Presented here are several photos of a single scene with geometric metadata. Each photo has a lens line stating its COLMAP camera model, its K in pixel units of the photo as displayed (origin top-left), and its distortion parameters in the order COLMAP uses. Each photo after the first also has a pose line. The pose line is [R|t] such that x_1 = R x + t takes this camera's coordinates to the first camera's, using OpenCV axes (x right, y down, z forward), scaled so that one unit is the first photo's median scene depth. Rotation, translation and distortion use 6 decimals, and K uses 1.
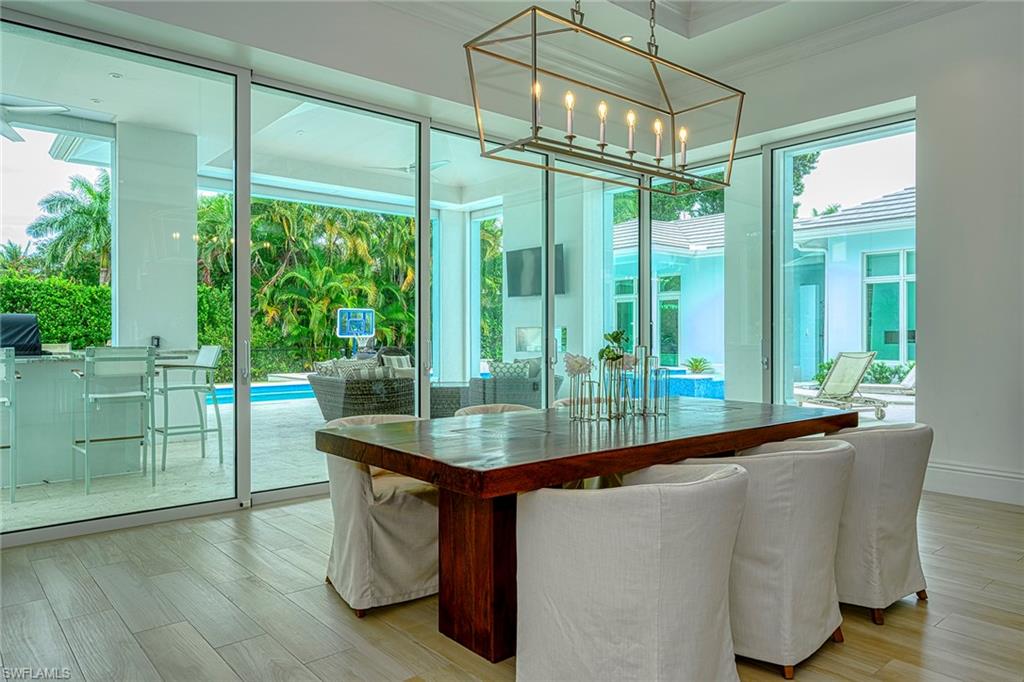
lens RADIAL K [[665.2, 0, 512.0], [0, 665.2, 341.0], [0, 0, 1]] dist [-0.080469, -0.000316]
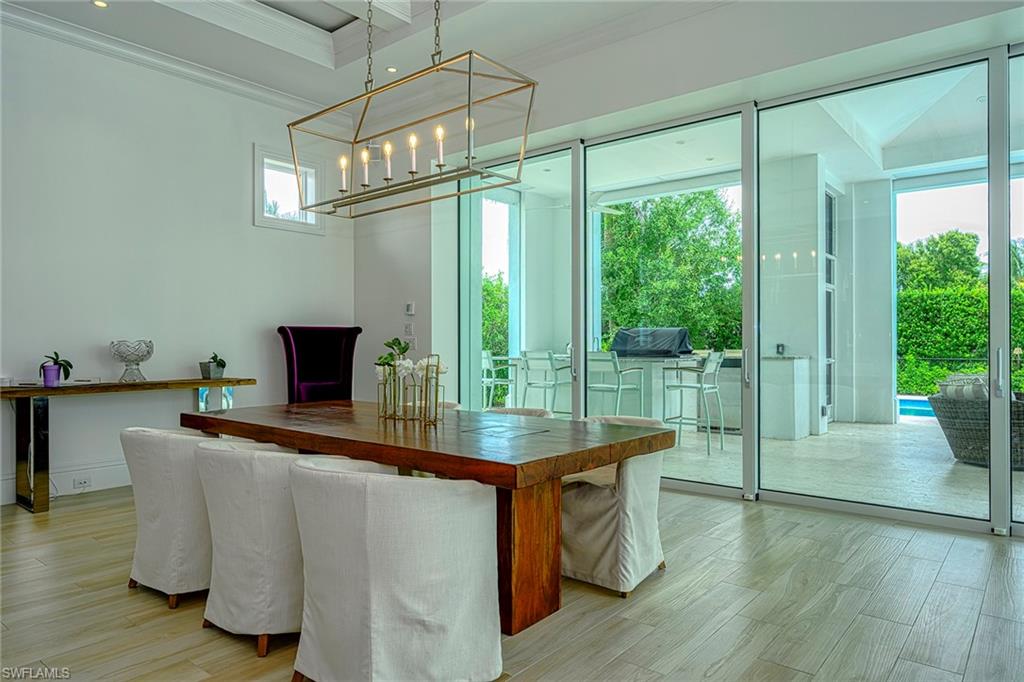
lens RADIAL K [[632.8, 0, 512.0], [0, 632.8, 341.0], [0, 0, 1]] dist [-0.120690, -0.000594]
pose [[0.134944, -0.006825, -0.990830, 0.537523], [-0.003984, 0.999964, -0.007430, -0.002133], [0.990845, 0.004950, 0.134912, 0.457699]]
